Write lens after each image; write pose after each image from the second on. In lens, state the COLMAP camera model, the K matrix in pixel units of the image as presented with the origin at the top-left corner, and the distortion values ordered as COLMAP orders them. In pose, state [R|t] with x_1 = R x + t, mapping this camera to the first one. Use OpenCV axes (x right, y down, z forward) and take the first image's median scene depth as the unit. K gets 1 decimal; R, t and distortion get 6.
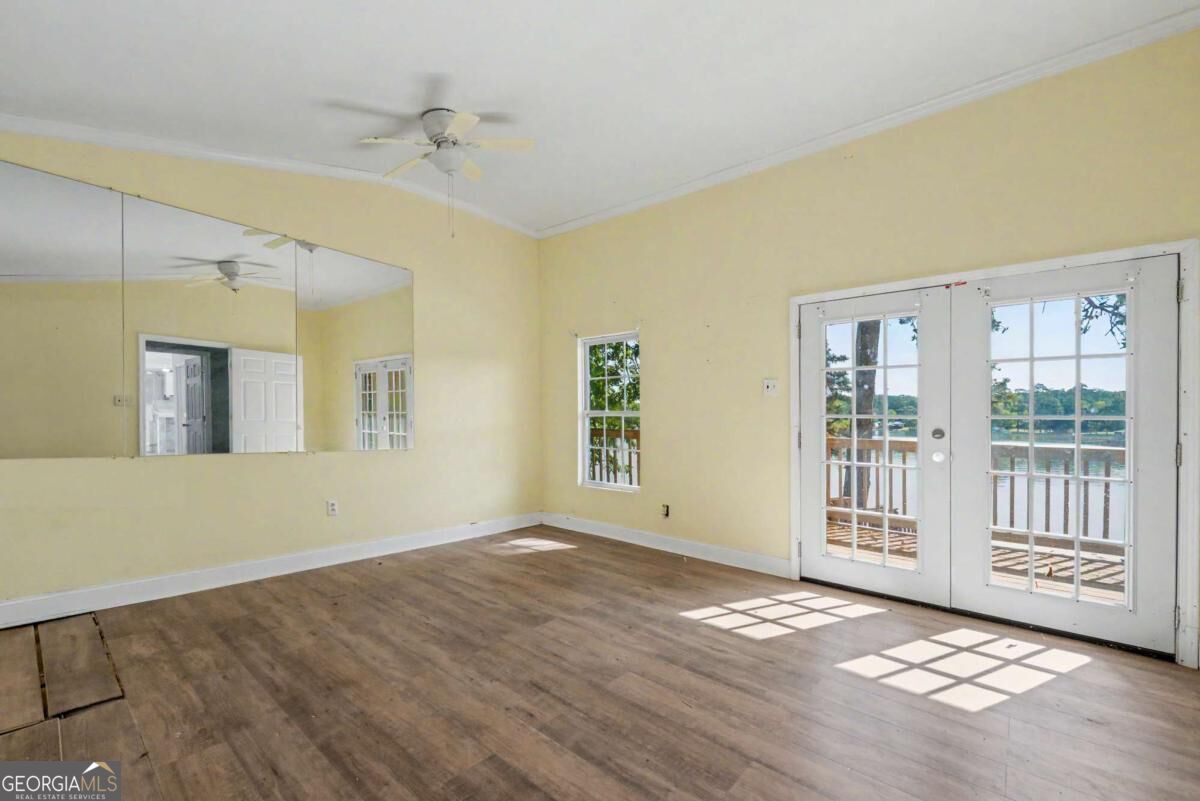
lens RADIAL K [[479.0, 0, 600.0], [0, 479.0, 400.5], [0, 0, 1]] dist [0.001468, -0.000270]
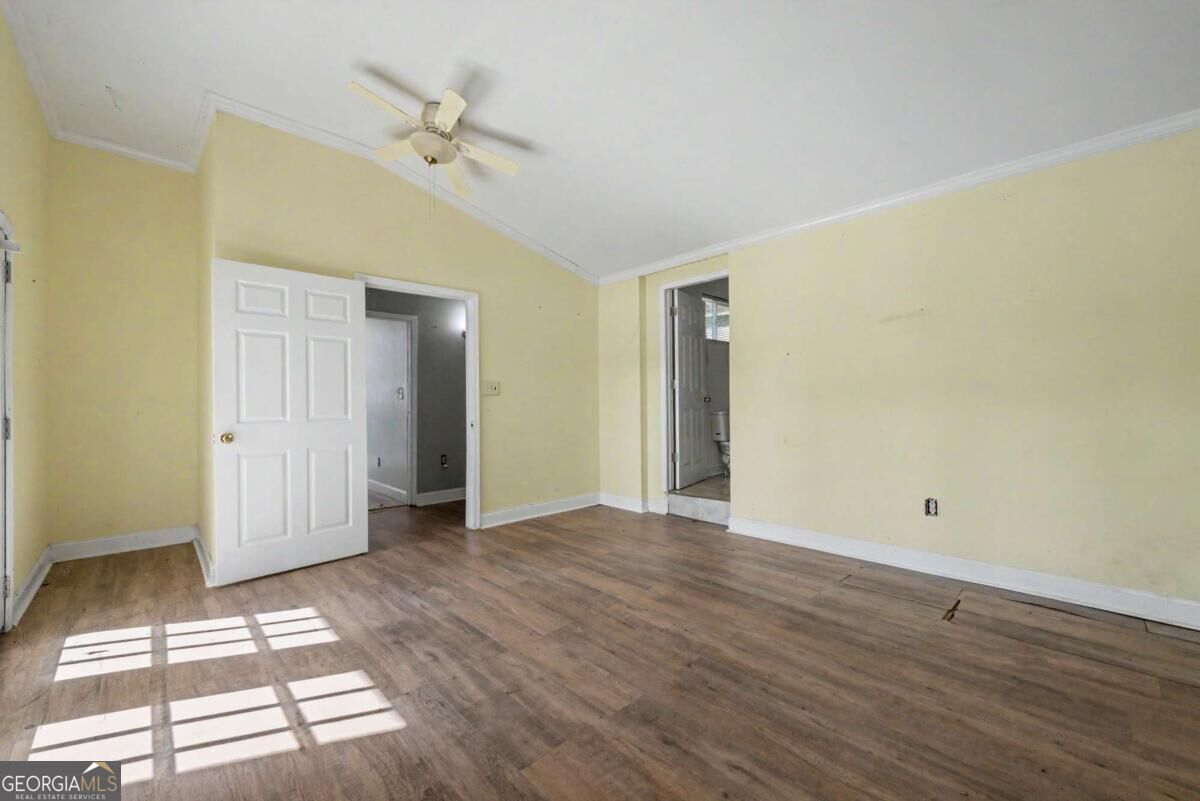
lens RADIAL K [[479.0, 0, 600.0], [0, 479.0, 400.5], [0, 0, 1]] dist [0.001468, -0.000270]
pose [[-0.993485, -0.012038, 0.113323, -0.162964], [-0.016720, 0.999041, -0.040462, 0.073500], [-0.112728, -0.042093, -0.992734, 1.884445]]
